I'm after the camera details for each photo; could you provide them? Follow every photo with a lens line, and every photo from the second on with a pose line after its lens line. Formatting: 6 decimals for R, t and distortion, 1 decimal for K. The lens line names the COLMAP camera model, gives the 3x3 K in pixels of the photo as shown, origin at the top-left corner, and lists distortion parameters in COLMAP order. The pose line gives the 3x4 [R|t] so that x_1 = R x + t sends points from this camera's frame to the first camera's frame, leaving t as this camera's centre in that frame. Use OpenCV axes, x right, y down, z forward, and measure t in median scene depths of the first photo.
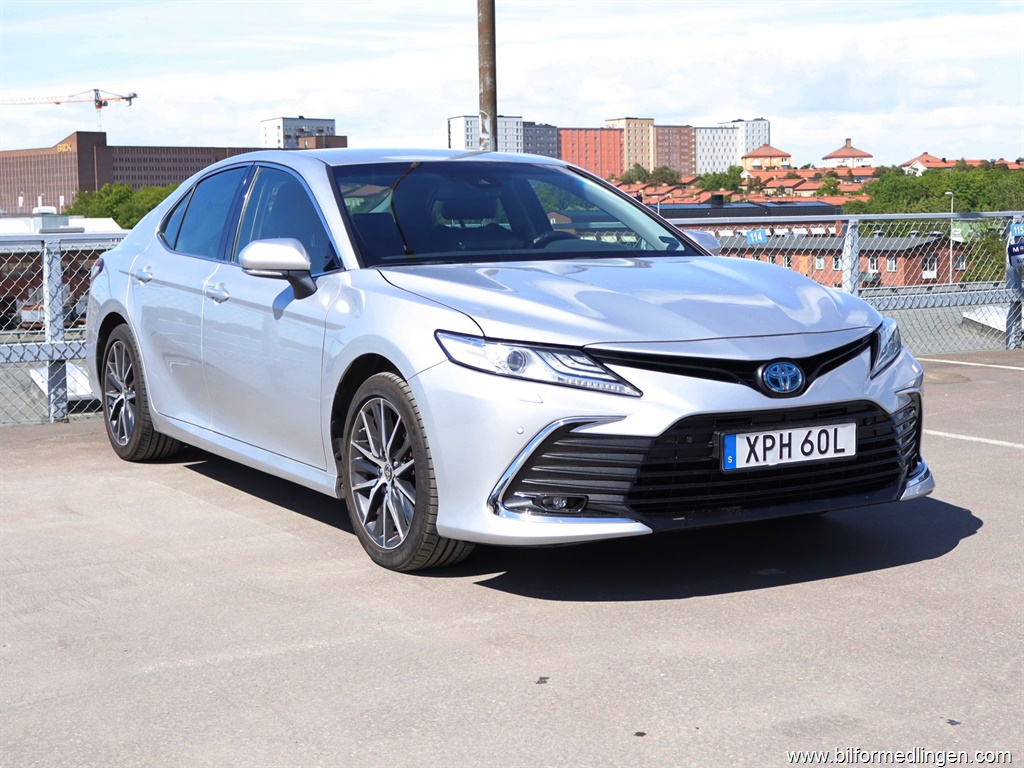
lens RADIAL K [[1657.3, 0, 510.6], [0, 1657.3, 387.0], [0, 0, 1]] dist [0.002383, 0.000000]
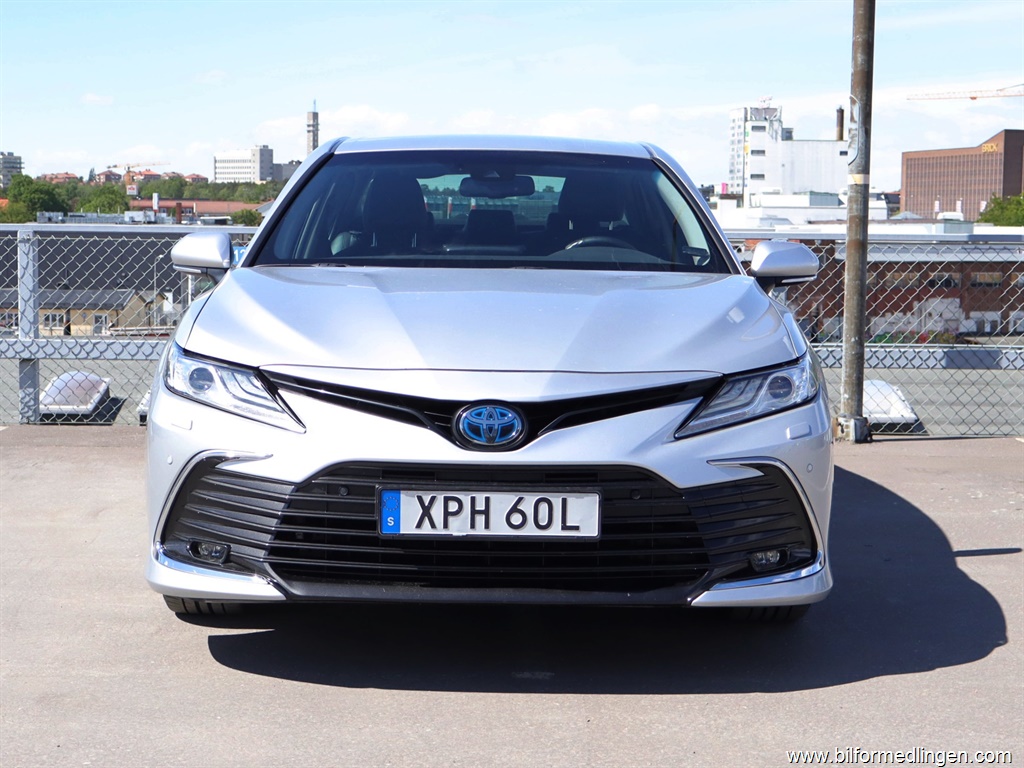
lens RADIAL K [[1844.9, 0, 476.9], [0, 1844.9, 400.2], [0, 0, 1]] dist [0.021656, 0.000000]
pose [[0.862758, 0.075448, -0.499956, 0.594077], [-0.079199, 0.996764, 0.013749, -0.029058], [0.499376, 0.027734, 0.865941, 0.248787]]
